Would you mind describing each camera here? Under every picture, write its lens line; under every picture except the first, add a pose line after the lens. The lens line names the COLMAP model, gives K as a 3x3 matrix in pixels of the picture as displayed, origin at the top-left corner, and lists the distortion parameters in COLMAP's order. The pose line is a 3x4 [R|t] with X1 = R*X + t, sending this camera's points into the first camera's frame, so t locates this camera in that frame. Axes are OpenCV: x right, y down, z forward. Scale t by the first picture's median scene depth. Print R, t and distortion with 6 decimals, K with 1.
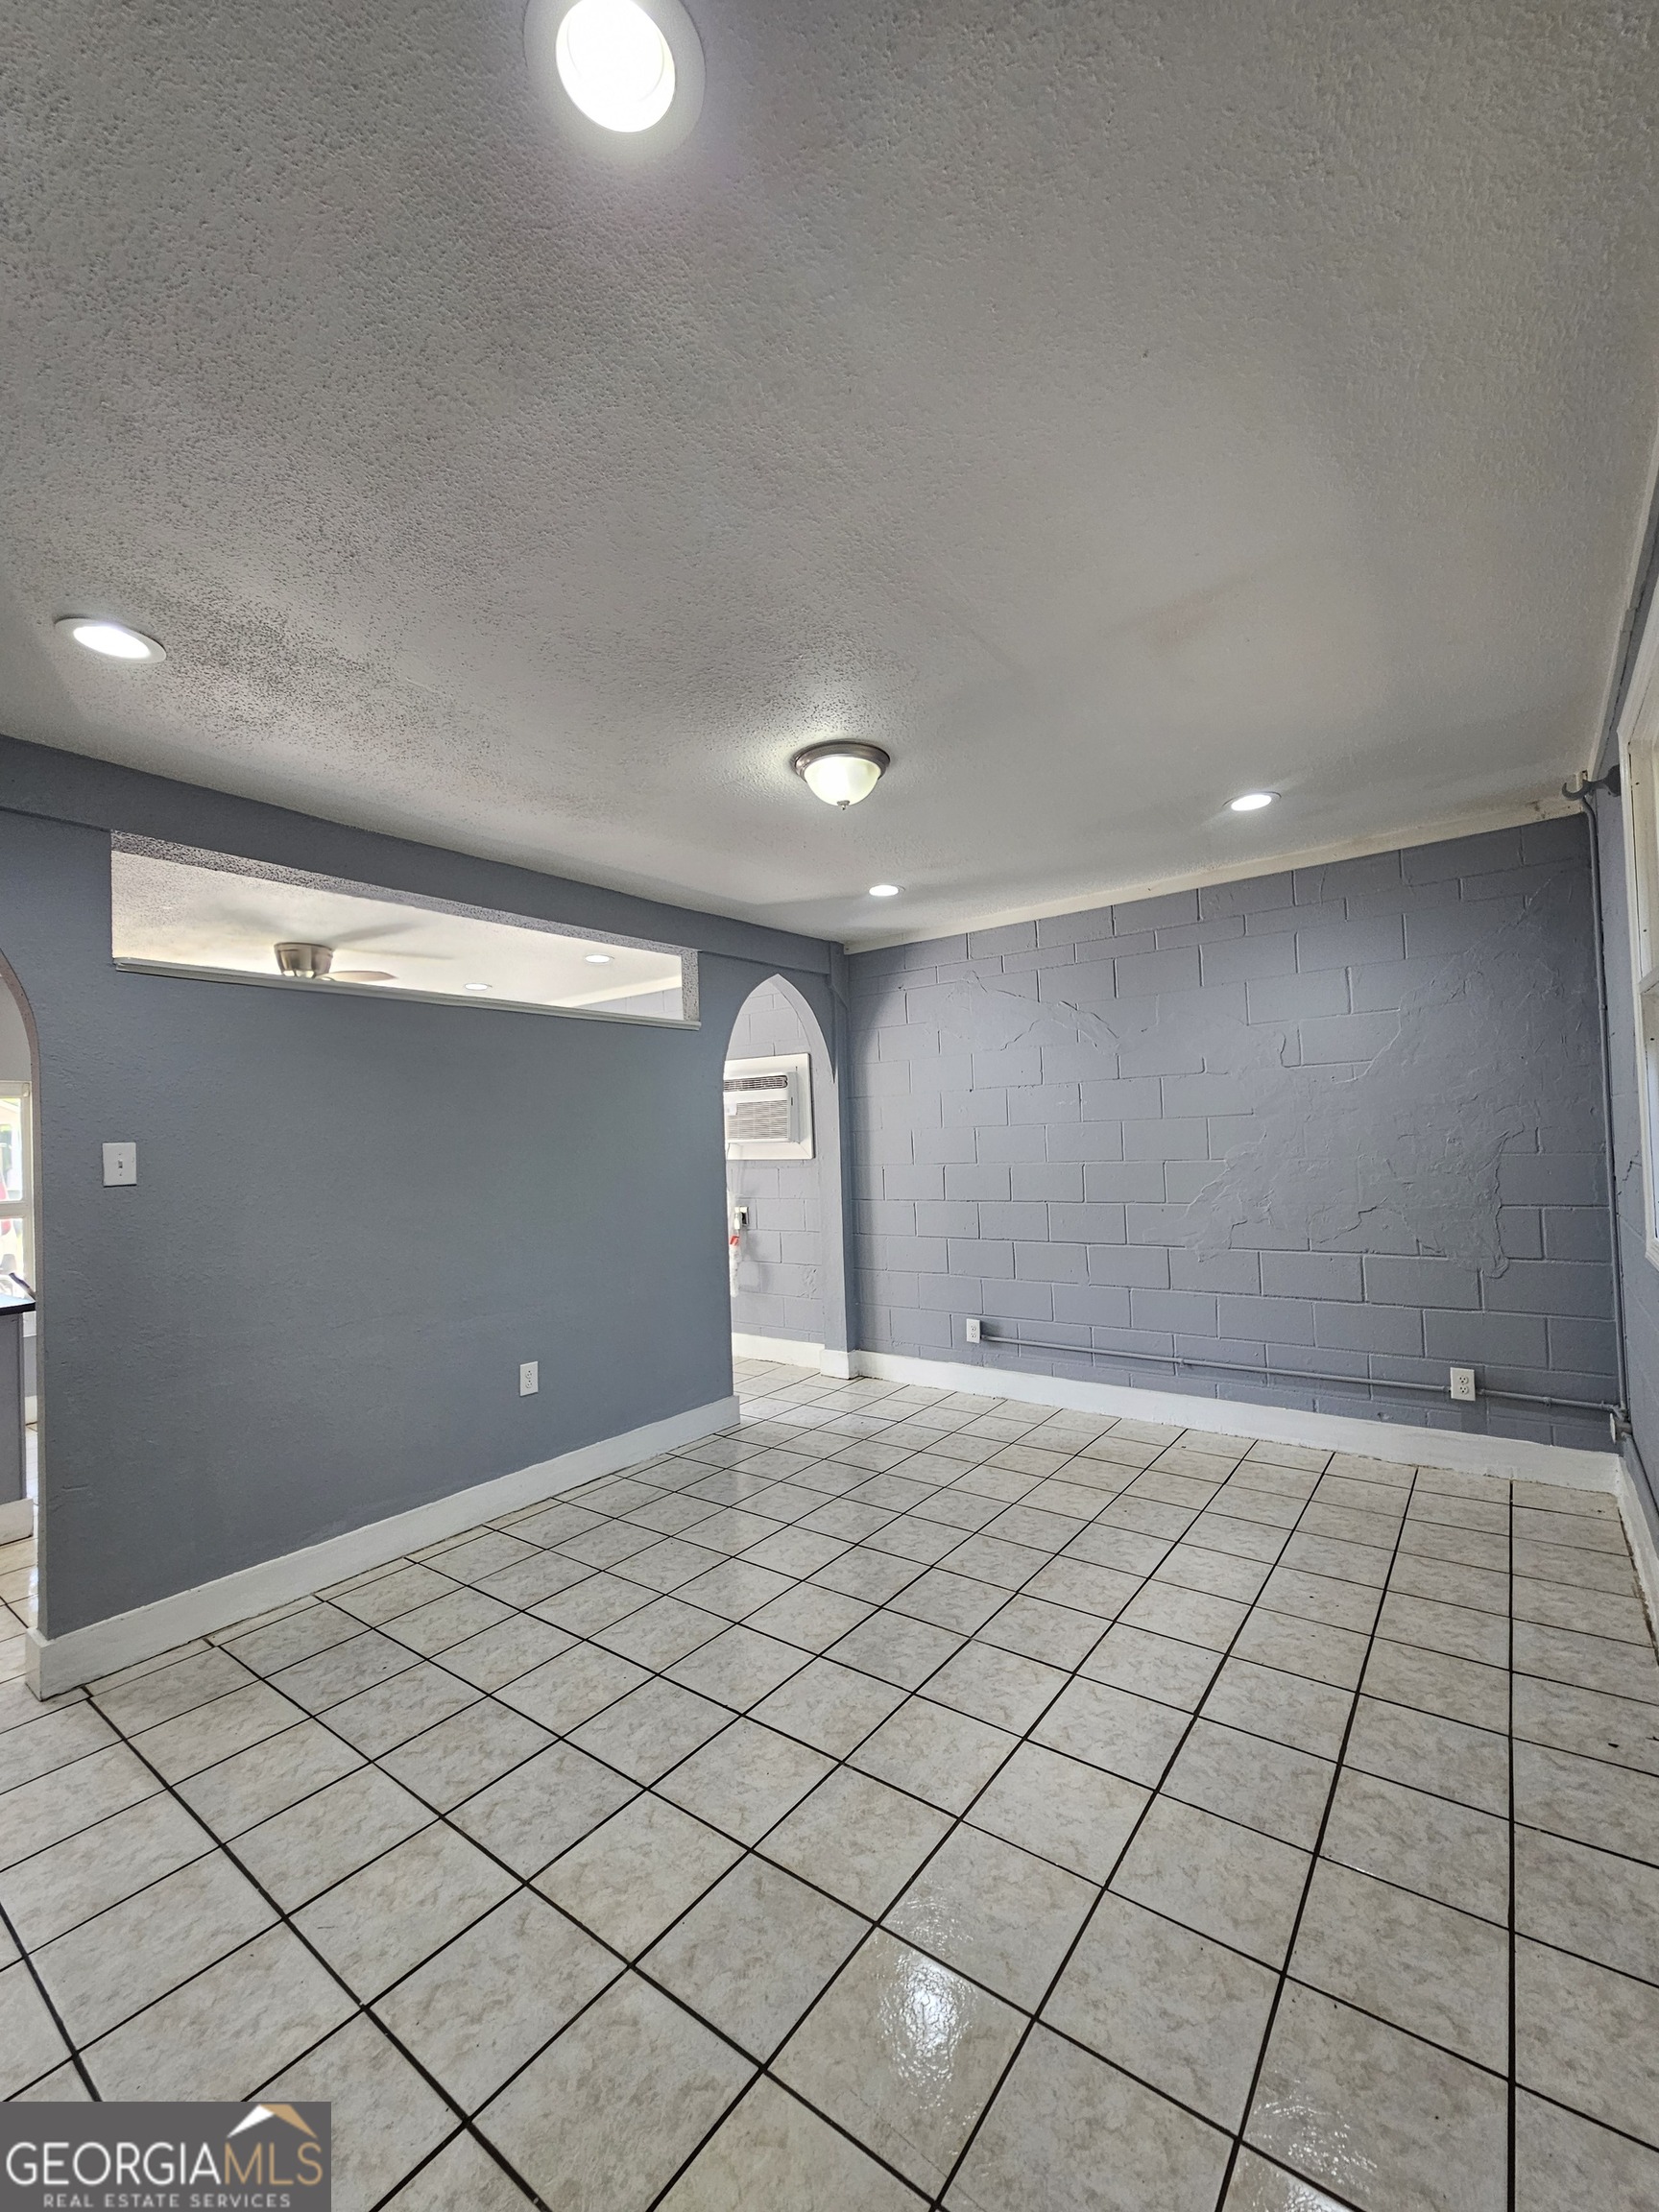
lens RADIAL K [[908.4, 0, 841.4], [0, 908.4, 1122.0], [0, 0, 1]] dist [-0.007915, 0.003598]
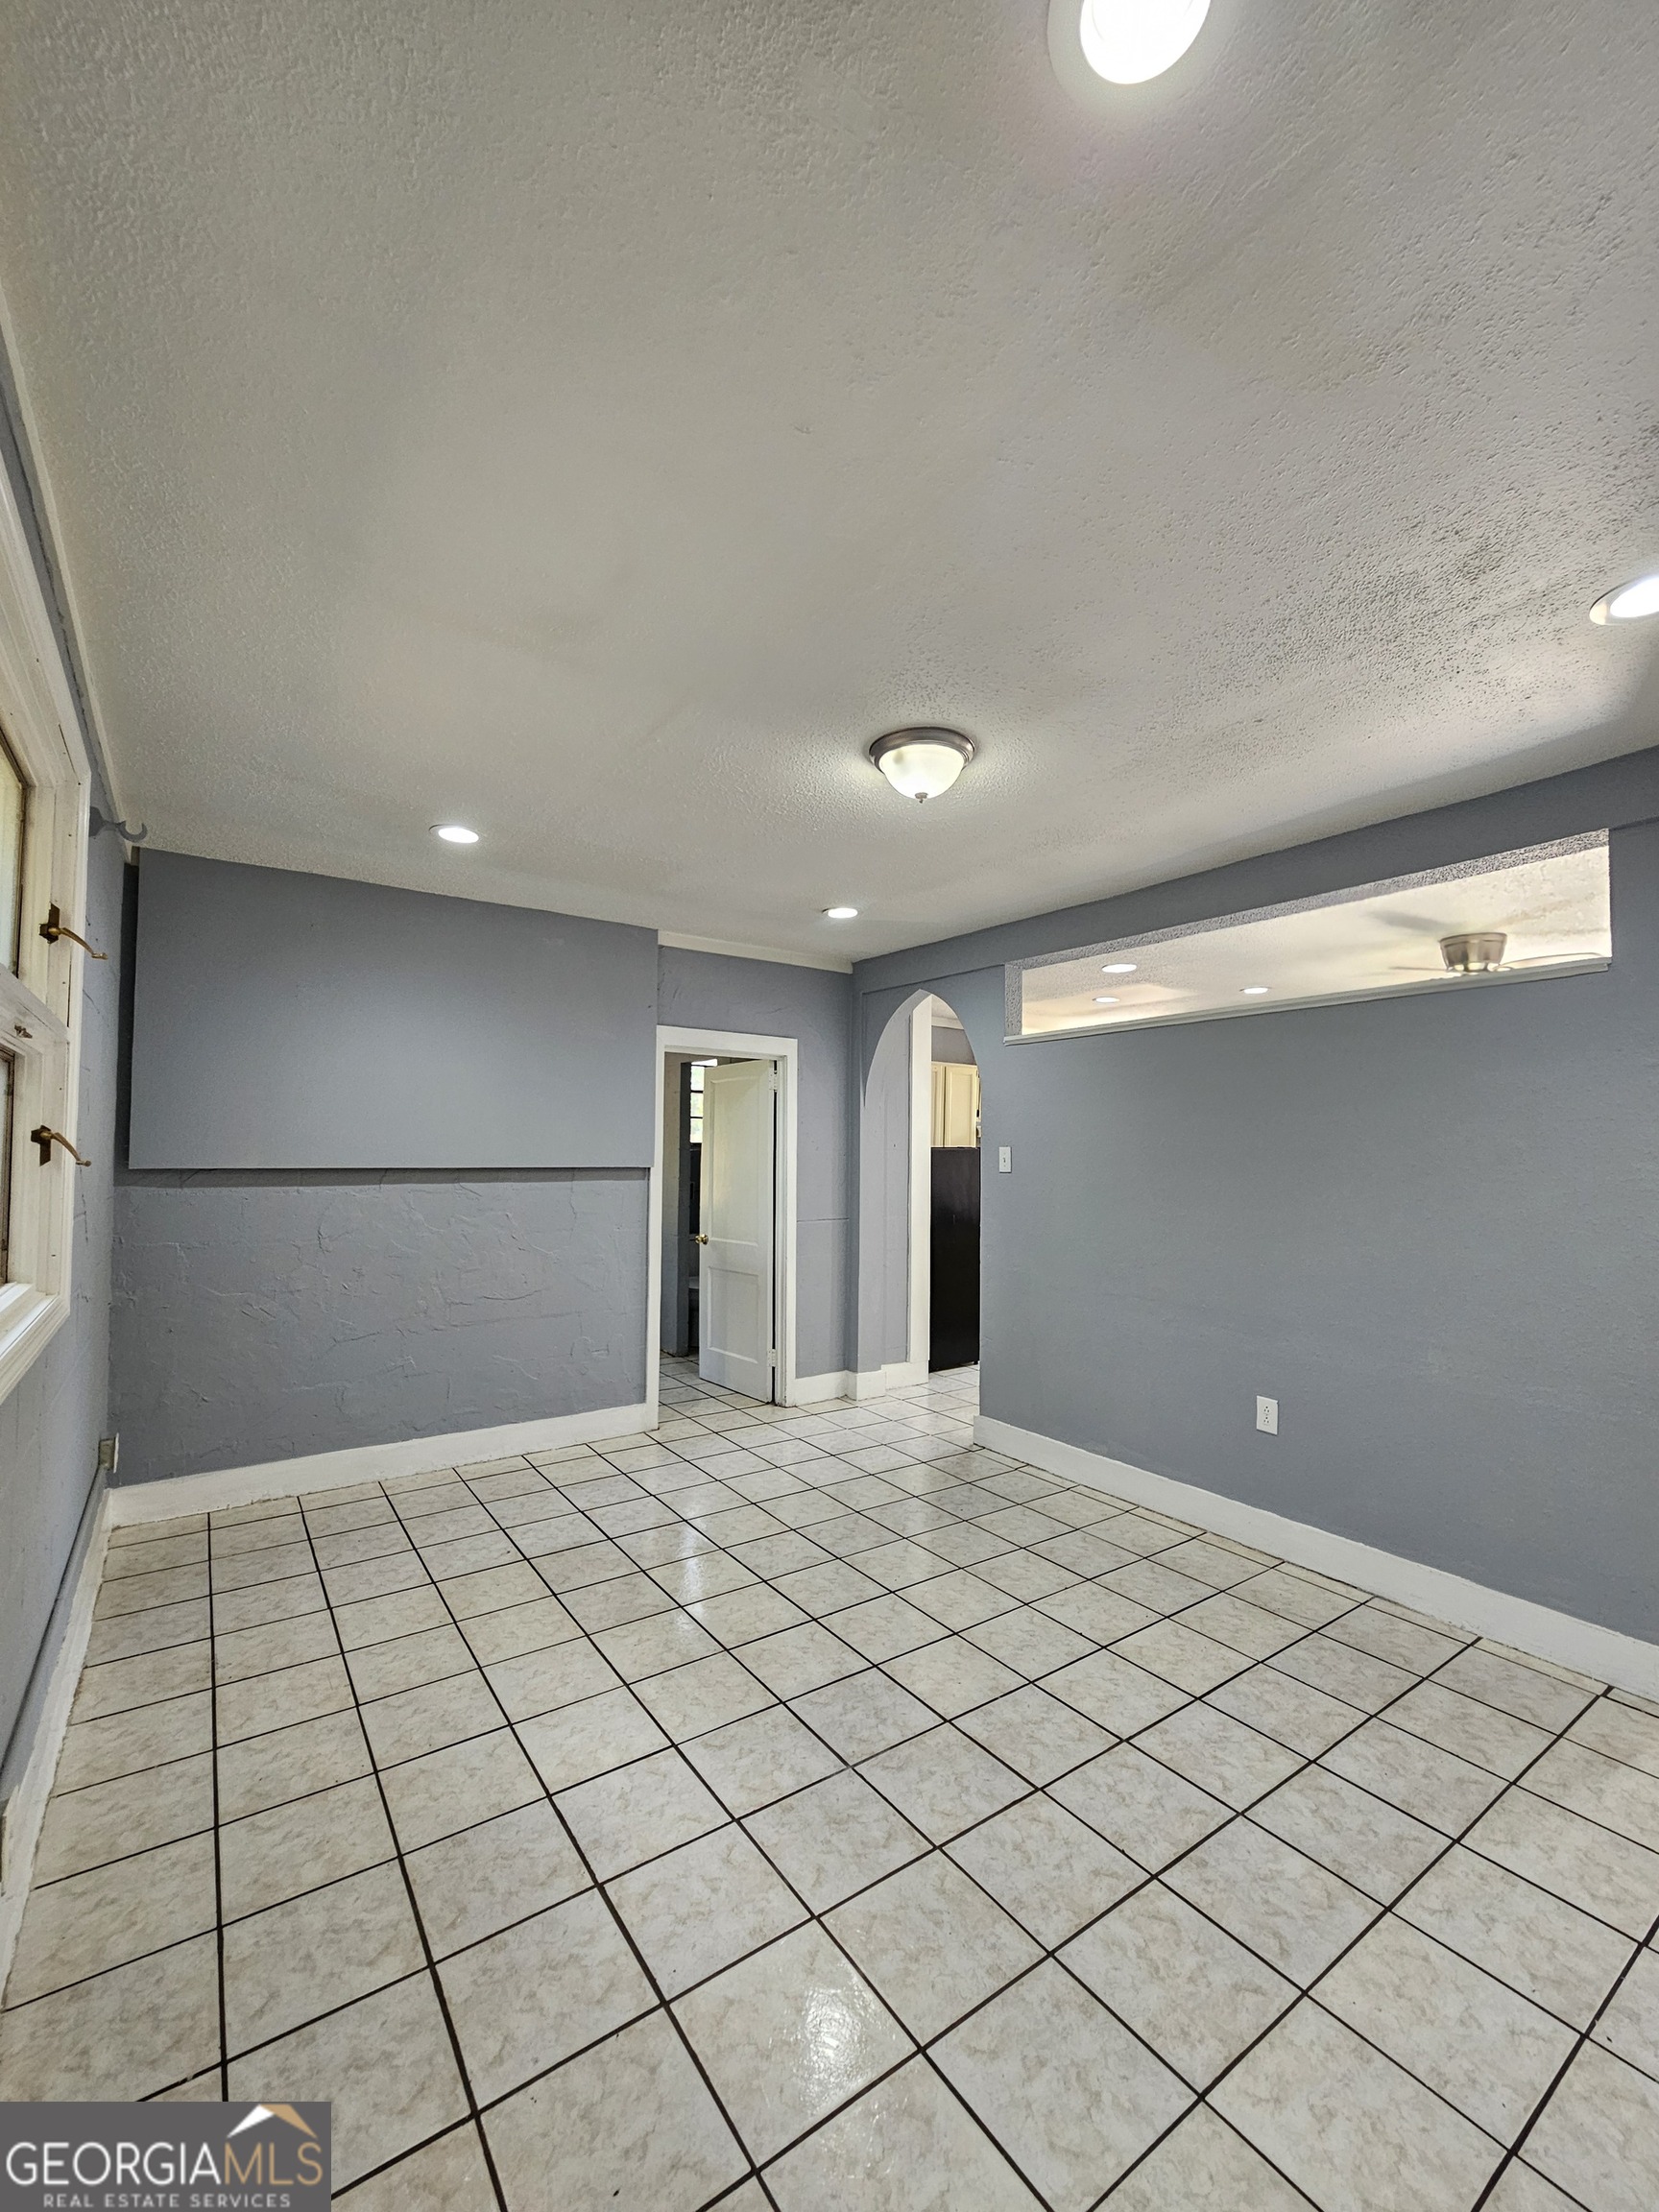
lens RADIAL K [[909.8, 0, 836.8], [0, 909.8, 1119.1], [0, 0, 1]] dist [-0.003978, 0.001662]
pose [[-0.314523, -0.001065, -0.949249, 0.662964], [0.020929, 0.999748, -0.008057, -0.016321], [0.949019, -0.022401, -0.314422, 0.887769]]
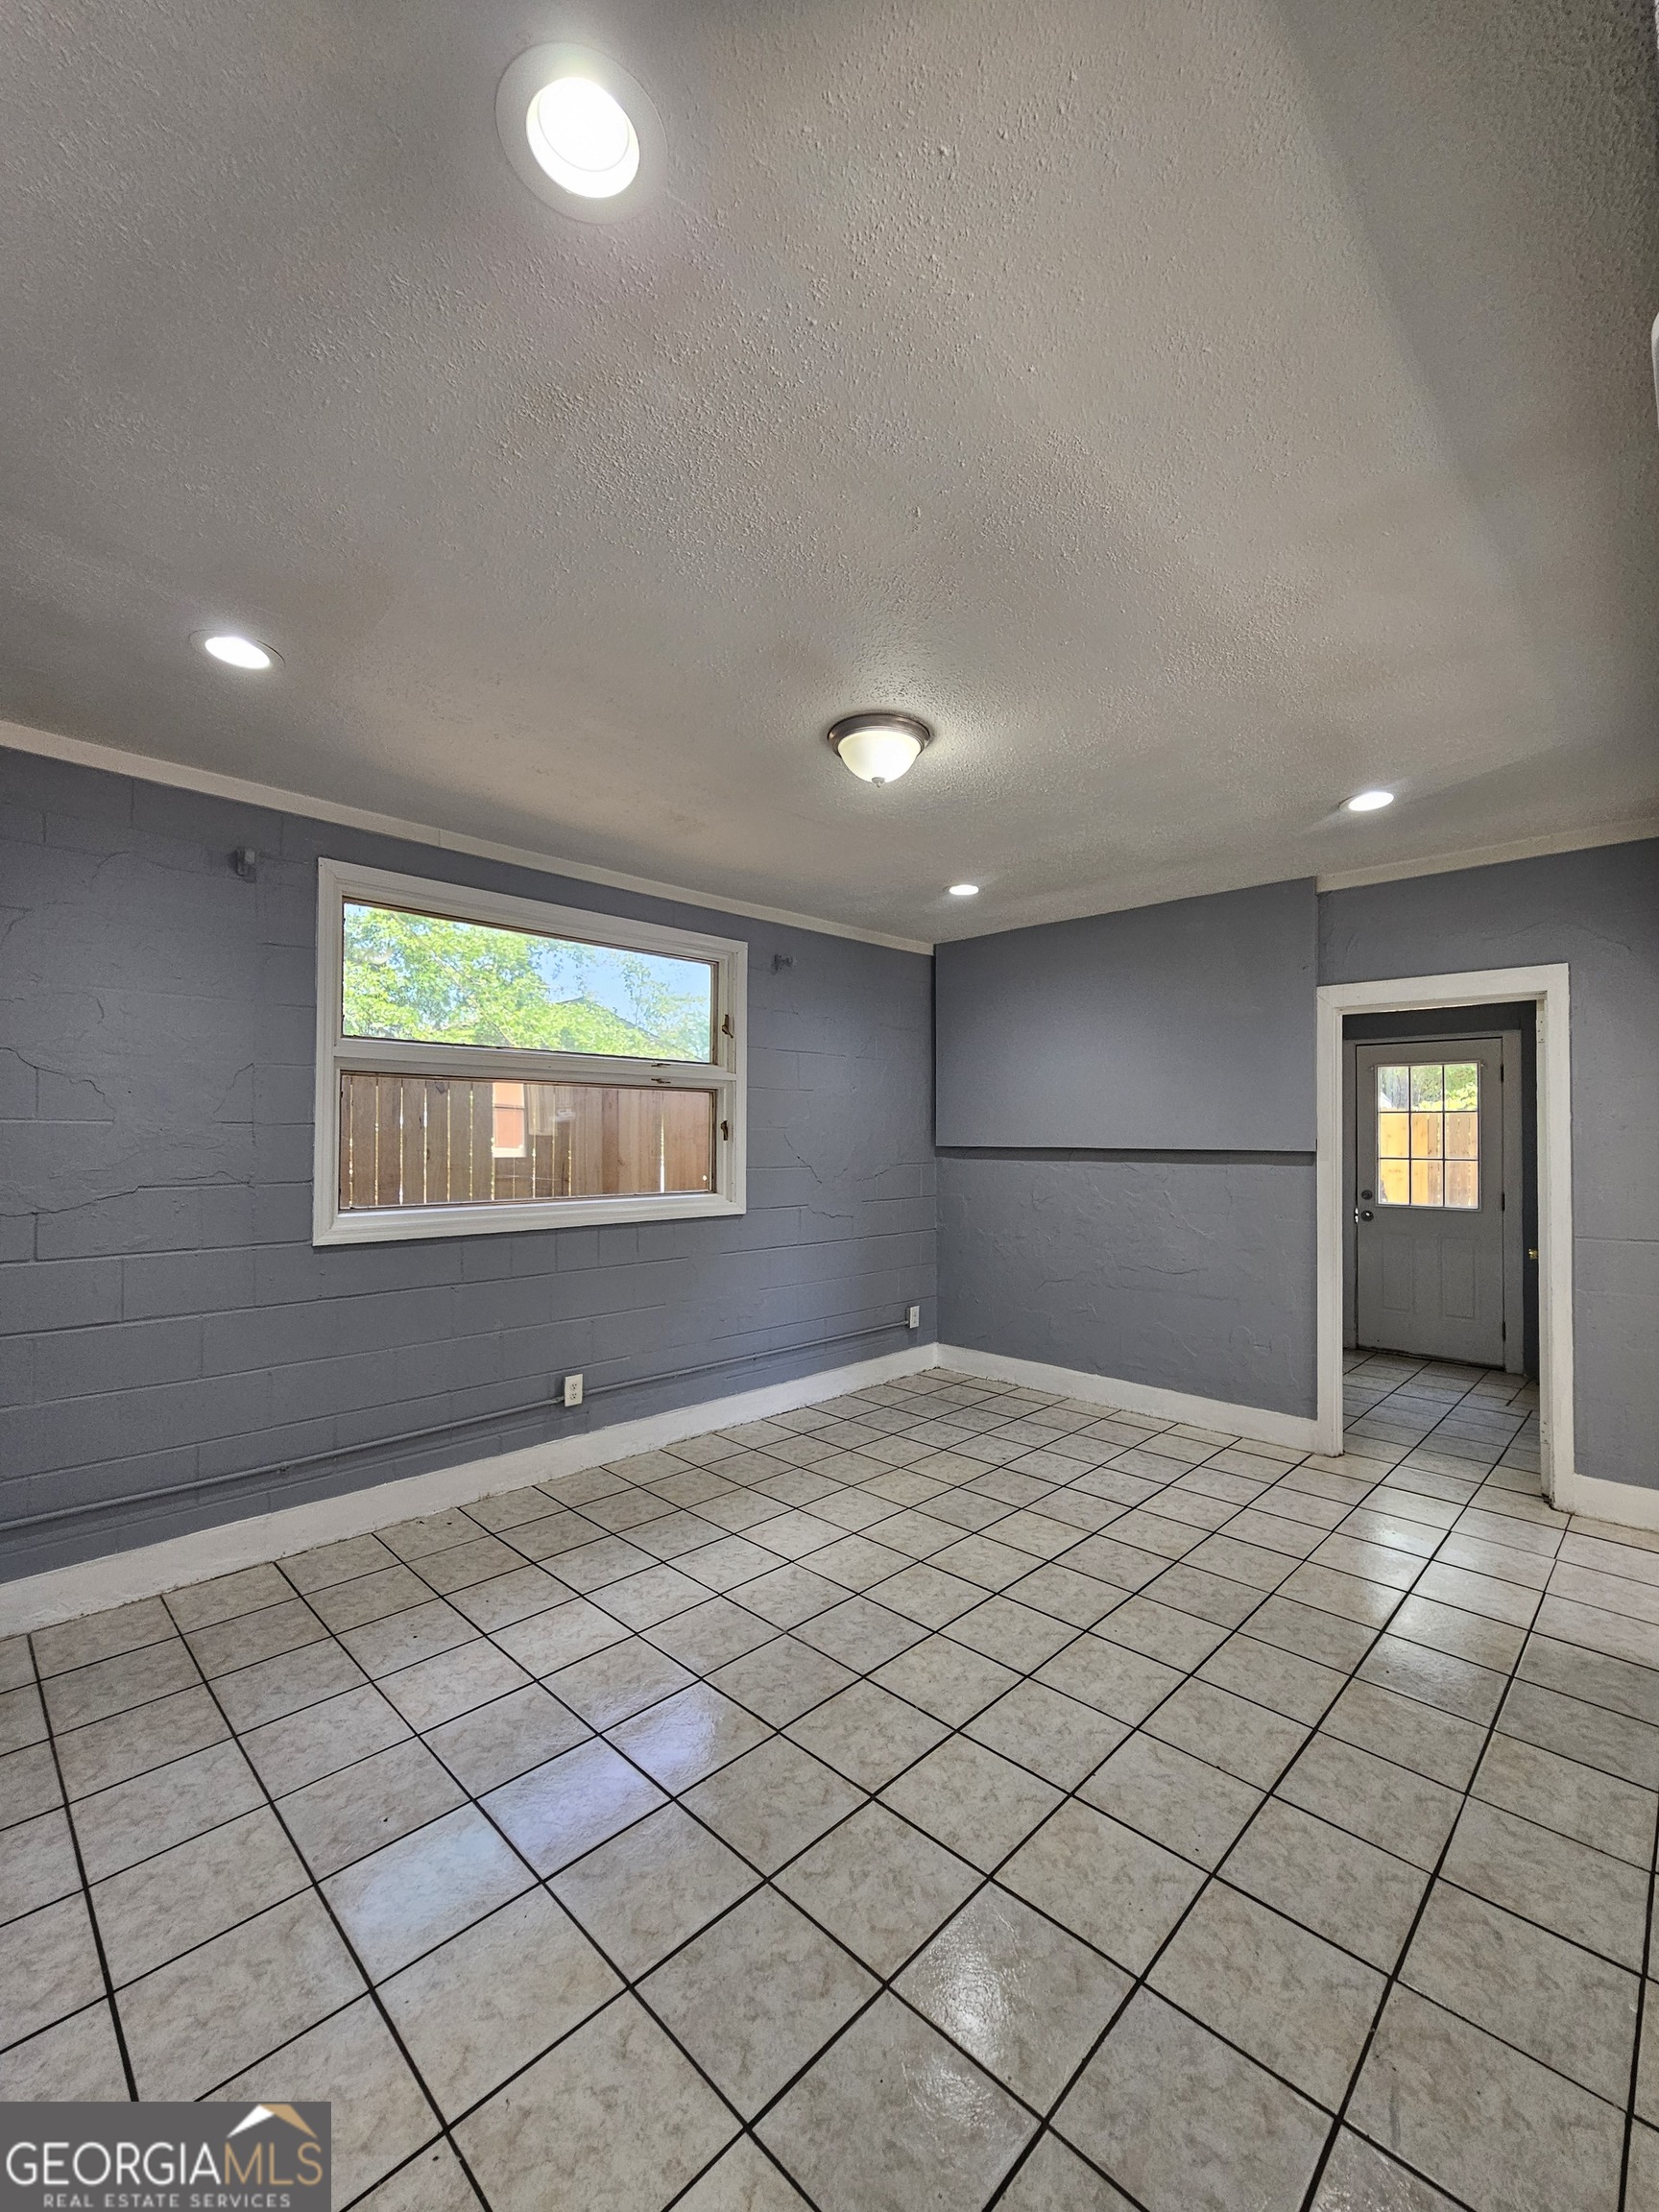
lens RADIAL K [[908.4, 0, 841.4], [0, 908.4, 1122.0], [0, 0, 1]] dist [-0.007915, 0.003598]
pose [[-0.990843, 0.034279, 0.130594, -0.050580], [0.029777, 0.998898, -0.036270, 0.022953], [-0.131694, -0.032050, -0.990772, 1.418998]]
